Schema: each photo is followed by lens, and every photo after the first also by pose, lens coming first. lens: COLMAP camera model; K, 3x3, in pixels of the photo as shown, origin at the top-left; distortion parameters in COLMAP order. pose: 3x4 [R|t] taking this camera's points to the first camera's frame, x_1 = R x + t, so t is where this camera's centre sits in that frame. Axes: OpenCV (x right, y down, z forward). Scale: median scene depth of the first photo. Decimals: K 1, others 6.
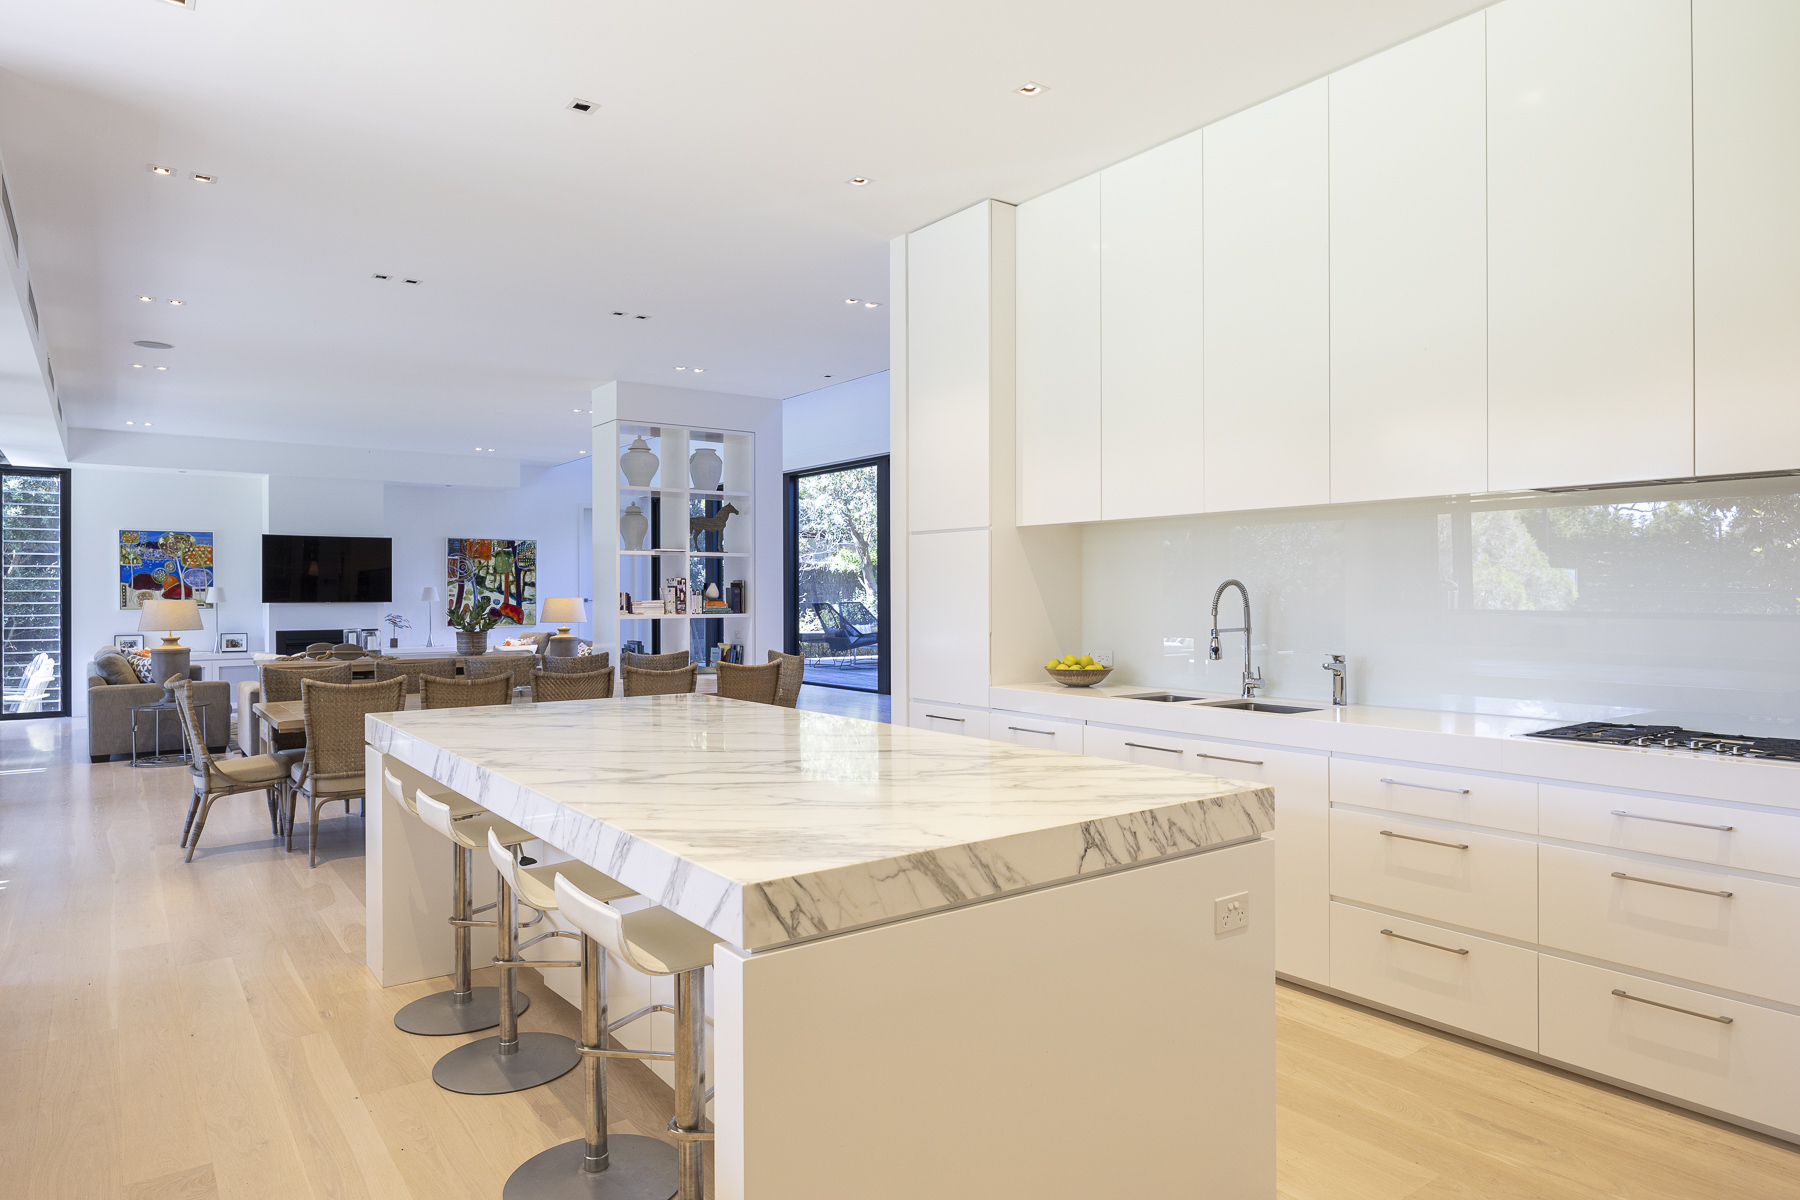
lens RADIAL K [[1125.1, 0, 899.2], [0, 1125.1, 596.6], [0, 0, 1]] dist [0.029827, 0.002372]
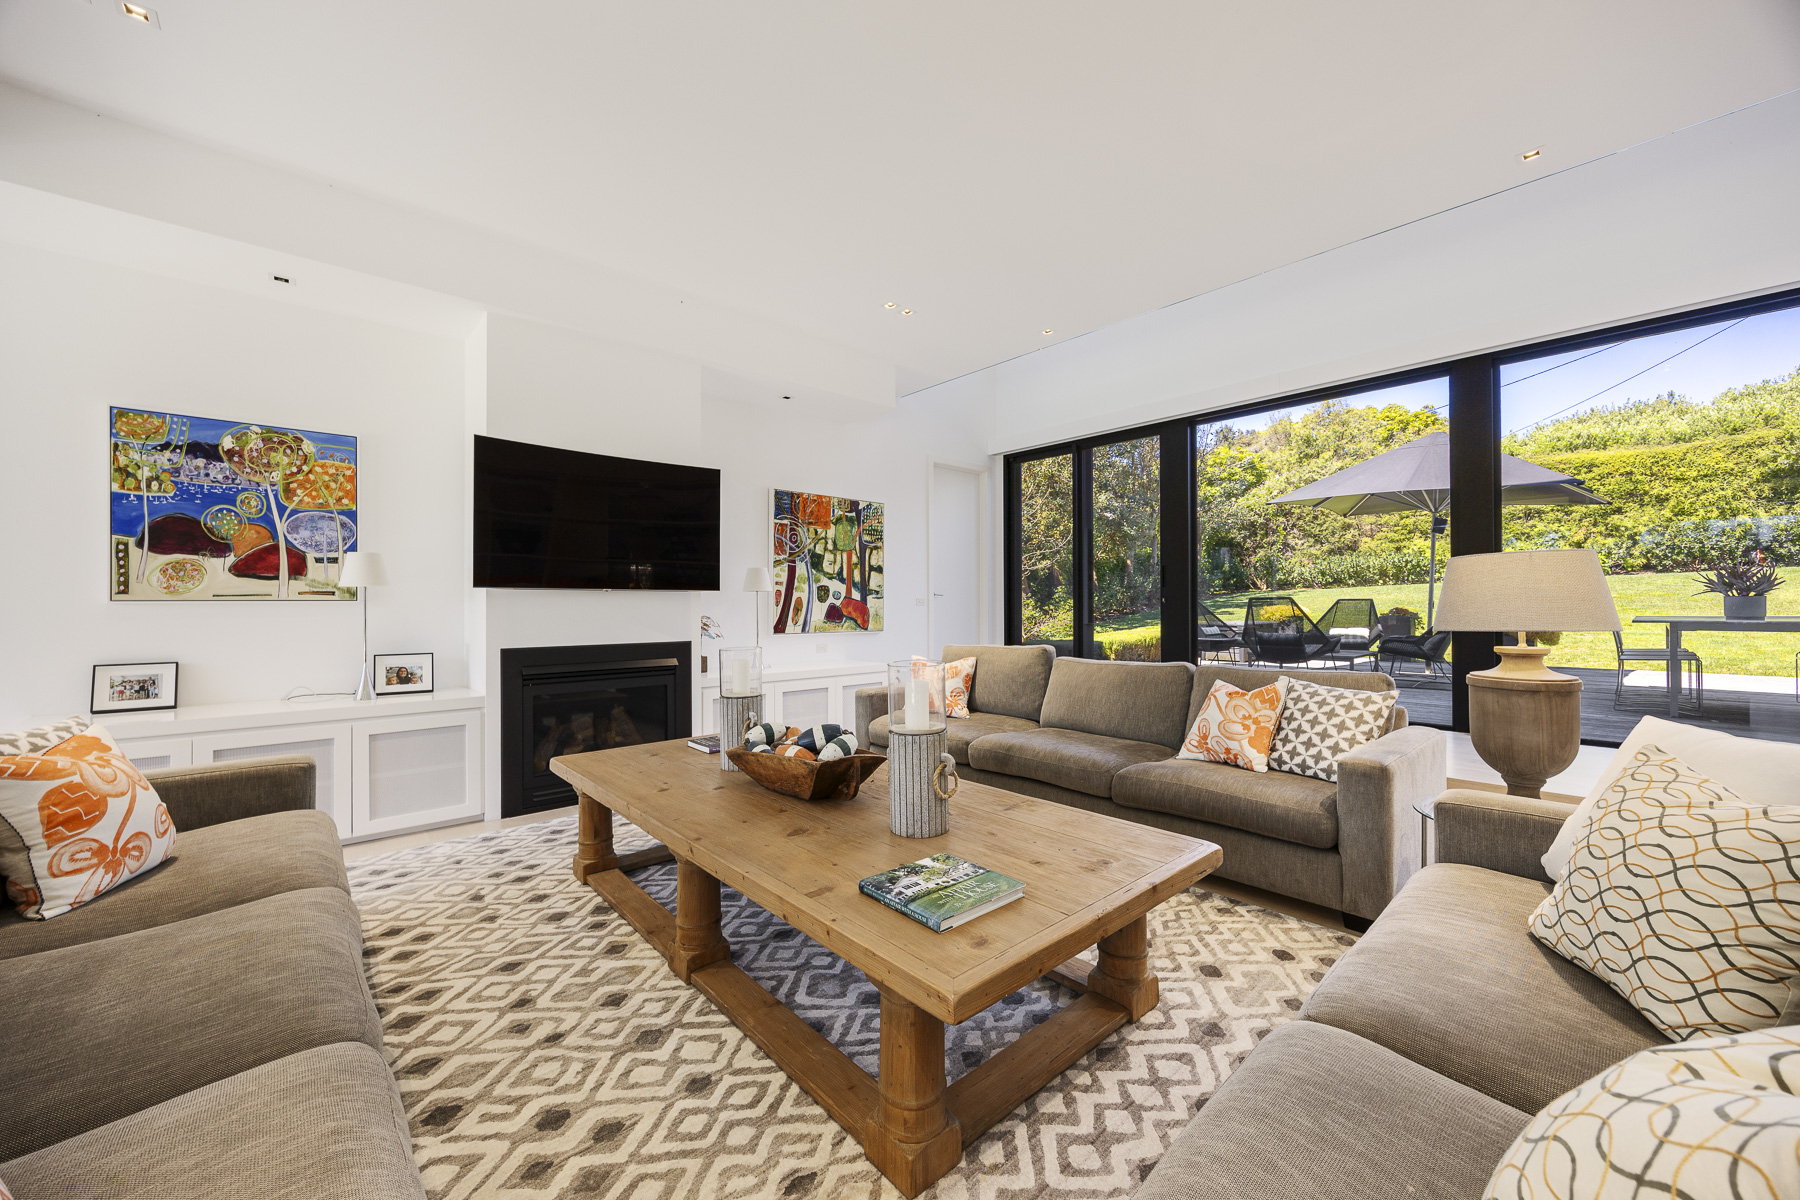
lens RADIAL K [[677.7, 0, 896.9], [0, 677.7, 601.1], [0, 0, 1]] dist [0.003918, 0.000517]
pose [[0.994528, 0.003020, 0.104427, -0.411291], [-0.002503, 0.999984, -0.005086, 0.011237], [-0.104440, 0.004797, 0.994520, 0.698564]]
